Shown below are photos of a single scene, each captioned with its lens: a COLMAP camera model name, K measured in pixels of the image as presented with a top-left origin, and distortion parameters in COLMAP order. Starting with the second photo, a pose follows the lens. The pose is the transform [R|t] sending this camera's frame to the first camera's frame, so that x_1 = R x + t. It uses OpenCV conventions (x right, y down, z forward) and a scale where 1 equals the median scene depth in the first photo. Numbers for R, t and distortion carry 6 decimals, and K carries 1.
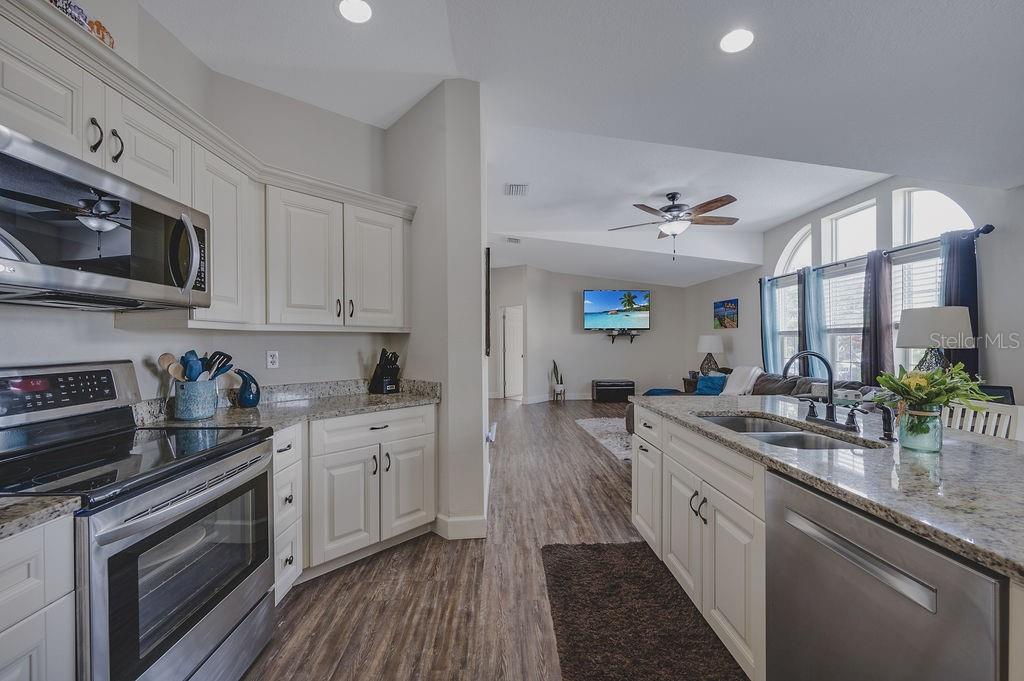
lens RADIAL K [[401.1, 0, 514.0], [0, 401.1, 345.4], [0, 0, 1]] dist [-0.000803, -0.000173]
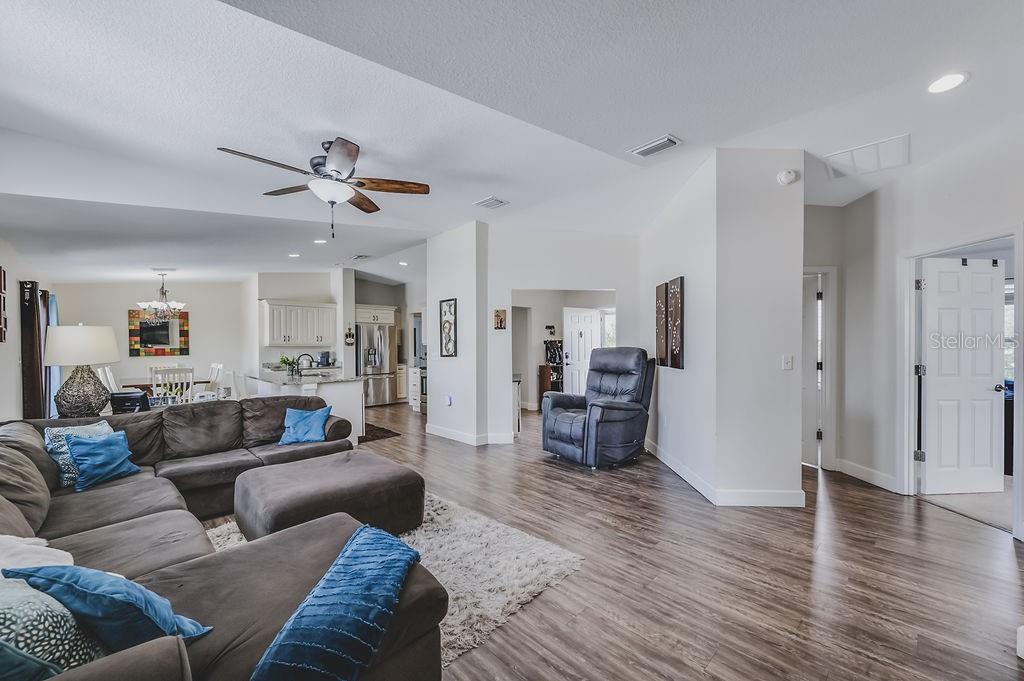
lens RADIAL K [[401.1, 0, 514.0], [0, 401.1, 345.4], [0, 0, 1]] dist [-0.000803, -0.000173]
pose [[-0.731939, 0.011552, -0.681273, 1.059895], [0.005756, 0.999925, 0.010771, -0.049832], [0.681346, 0.003963, -0.731951, 2.830995]]
